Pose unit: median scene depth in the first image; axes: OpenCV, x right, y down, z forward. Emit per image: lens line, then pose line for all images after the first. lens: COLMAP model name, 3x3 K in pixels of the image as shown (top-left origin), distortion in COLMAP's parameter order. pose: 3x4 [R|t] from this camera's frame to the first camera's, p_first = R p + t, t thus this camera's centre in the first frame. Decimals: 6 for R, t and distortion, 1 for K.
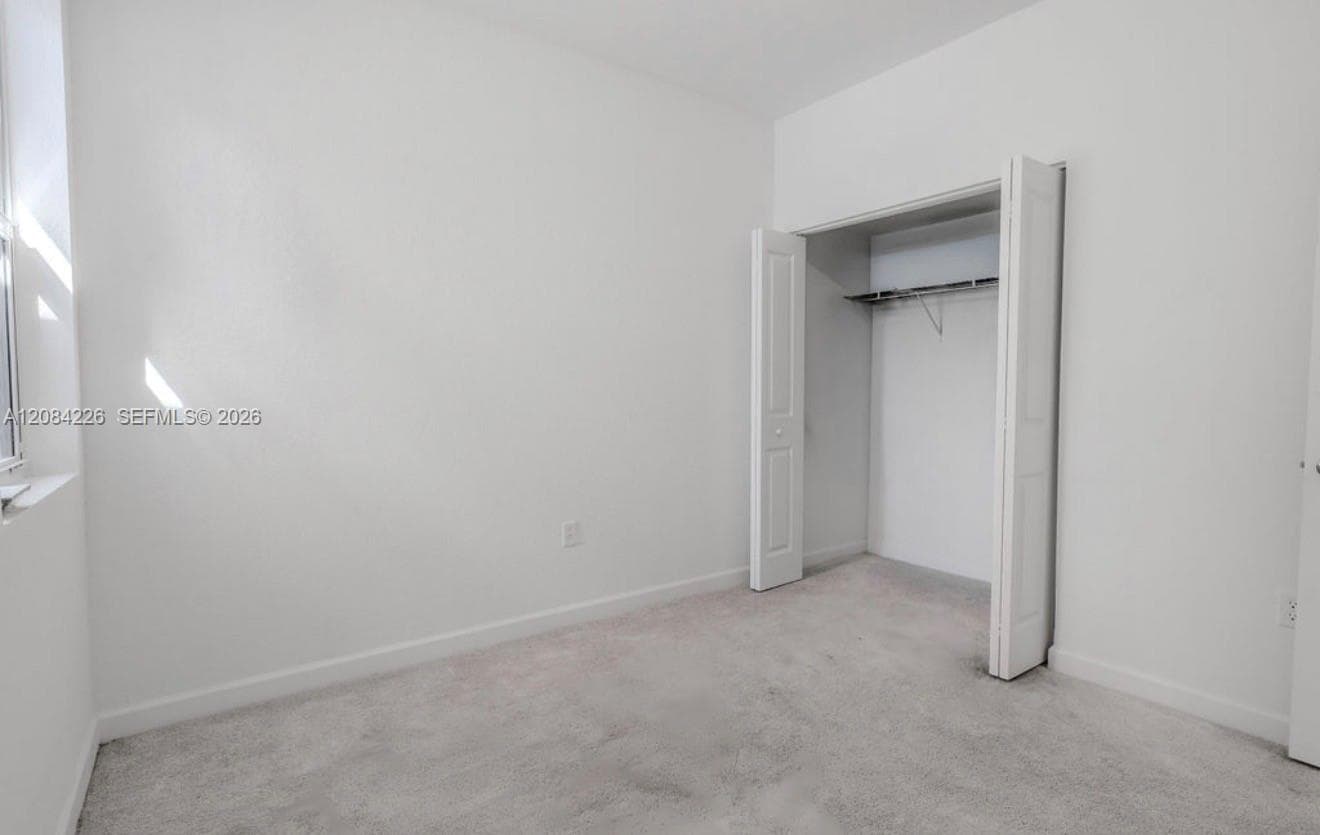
lens RADIAL K [[650.3, 0, 655.4], [0, 650.3, 416.6], [0, 0, 1]] dist [-0.003339, -0.000328]
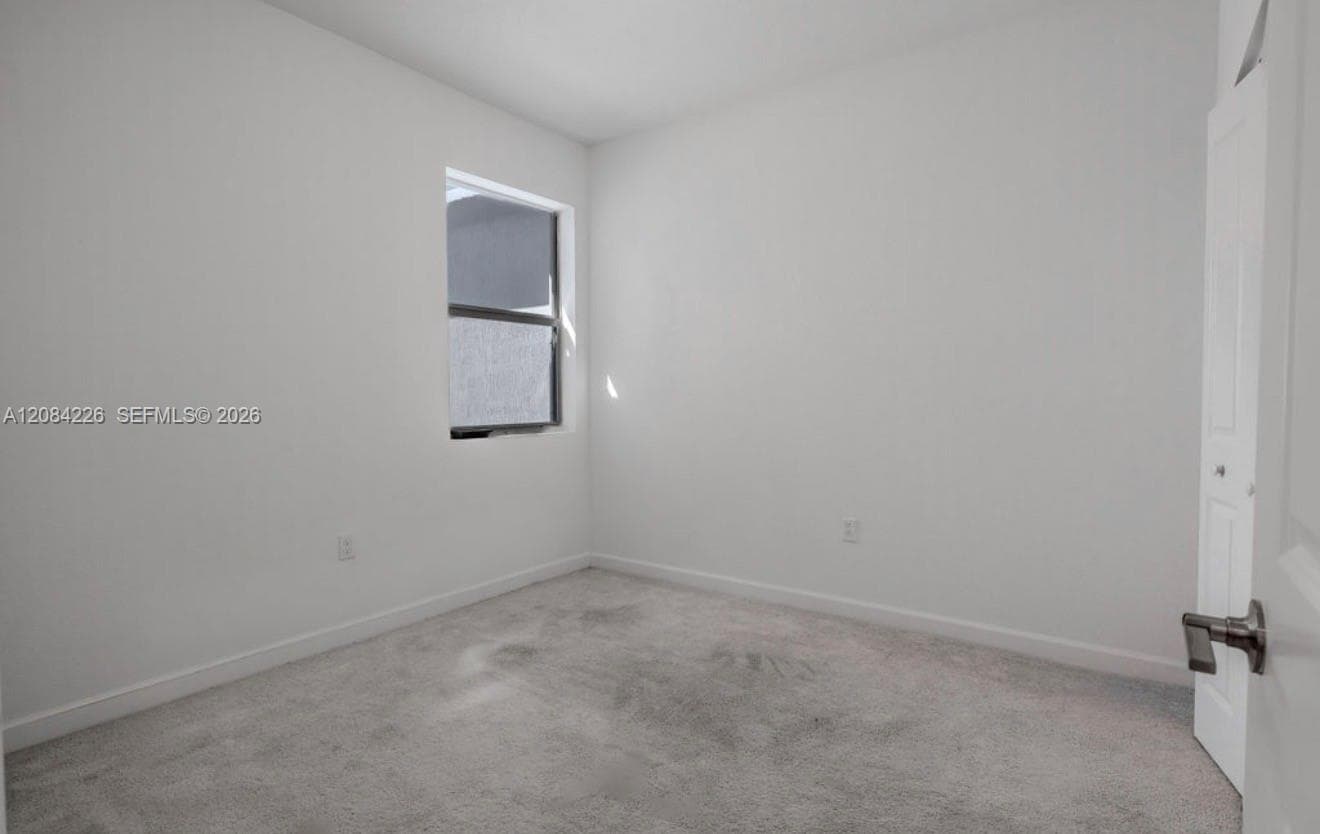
lens RADIAL K [[650.3, 0, 656.1], [0, 650.3, 415.5], [0, 0, 1]] dist [-0.003339, -0.000328]
pose [[0.300177, 0.030531, -0.953395, 0.950524], [-0.044372, 0.998853, 0.018016, -0.009338], [0.952851, 0.036896, 0.301187, 0.482342]]
